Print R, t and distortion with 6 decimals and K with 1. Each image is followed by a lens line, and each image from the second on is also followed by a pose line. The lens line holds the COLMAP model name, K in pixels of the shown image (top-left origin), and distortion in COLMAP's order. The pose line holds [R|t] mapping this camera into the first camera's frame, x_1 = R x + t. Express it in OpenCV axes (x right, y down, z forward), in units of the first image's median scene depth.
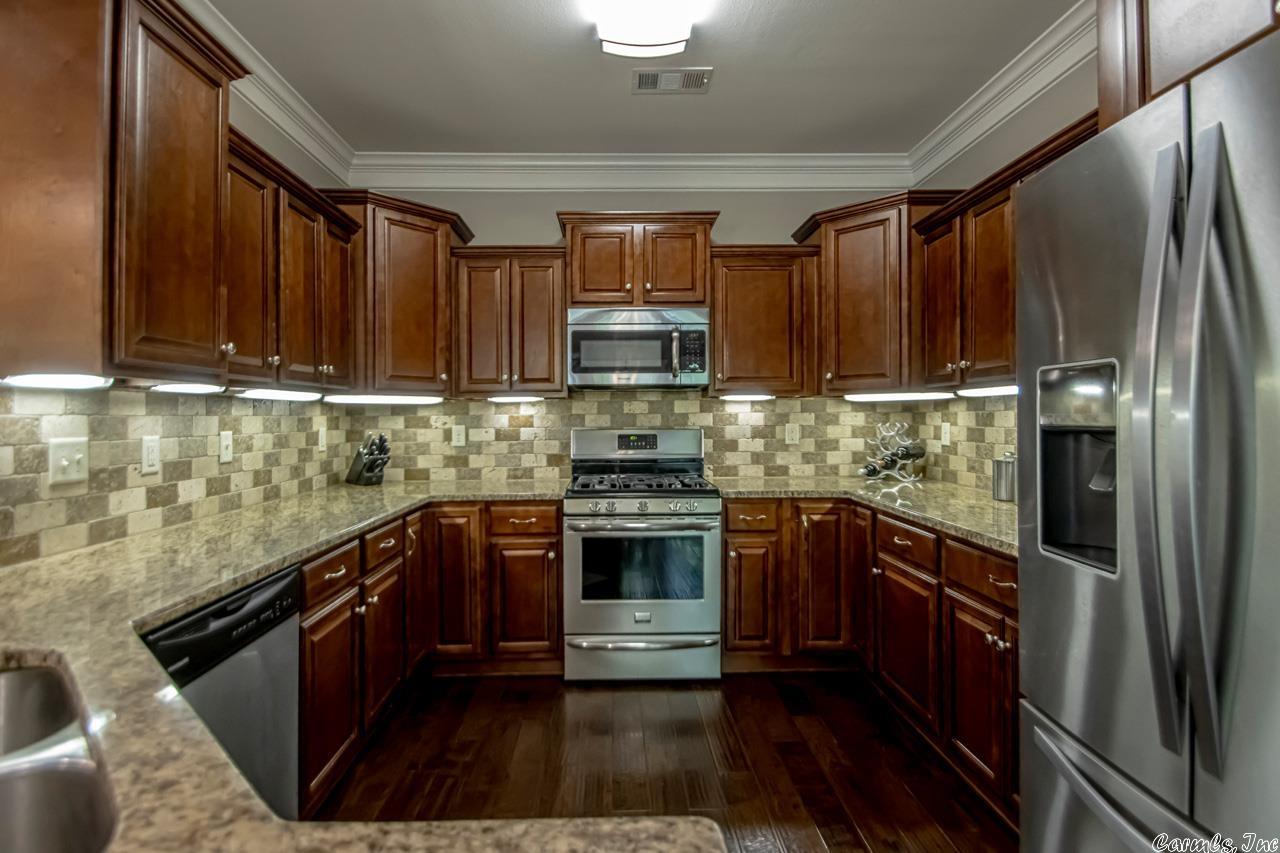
lens RADIAL K [[634.9, 0, 624.9], [0, 634.9, 417.8], [0, 0, 1]] dist [0.005336, -0.000264]
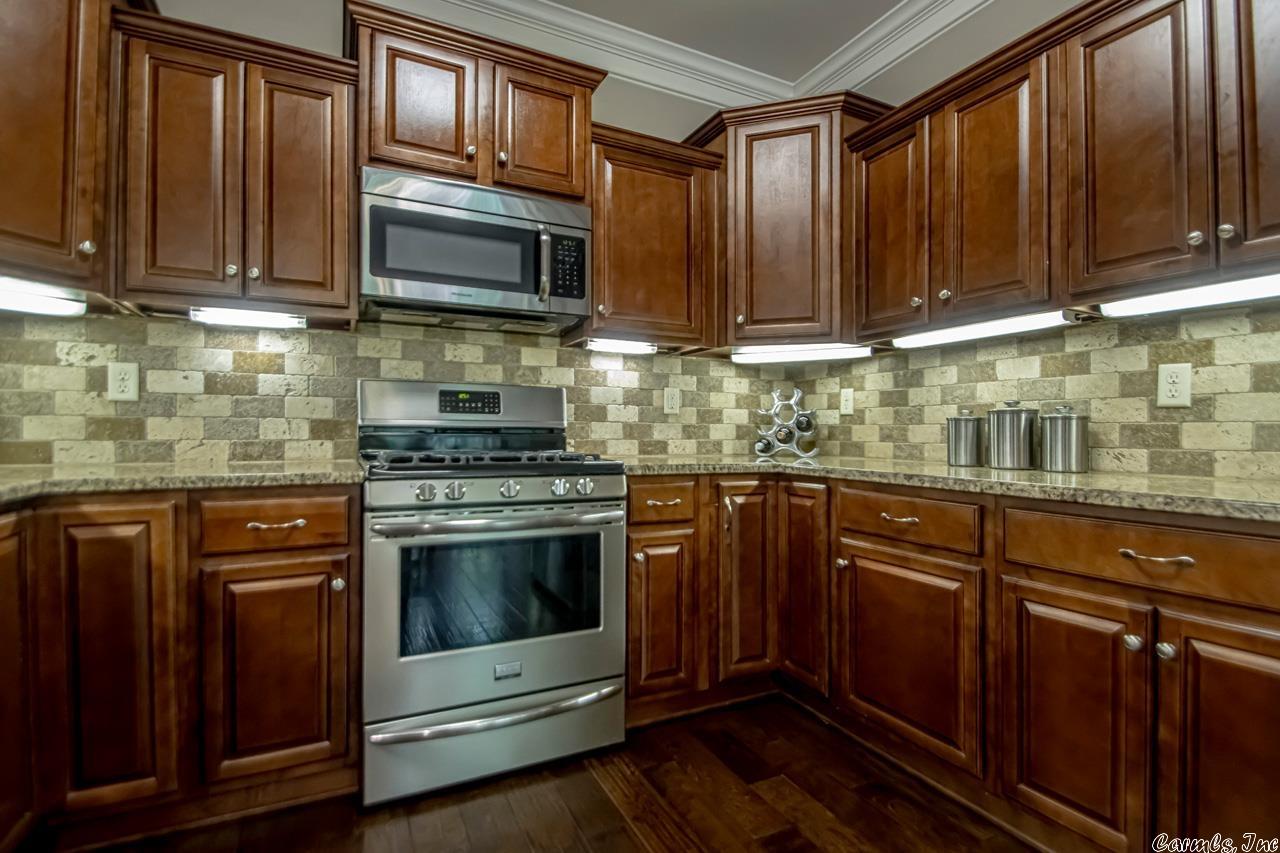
lens RADIAL K [[637.2, 0, 687.1], [0, 637.2, 432.2], [0, 0, 1]] dist [0.018369, -0.019094]
pose [[0.891995, 0.011333, 0.451904, -0.084054], [-0.014966, 0.999878, 0.004467, 0.066653], [-0.451798, -0.010748, 0.892055, 0.317546]]
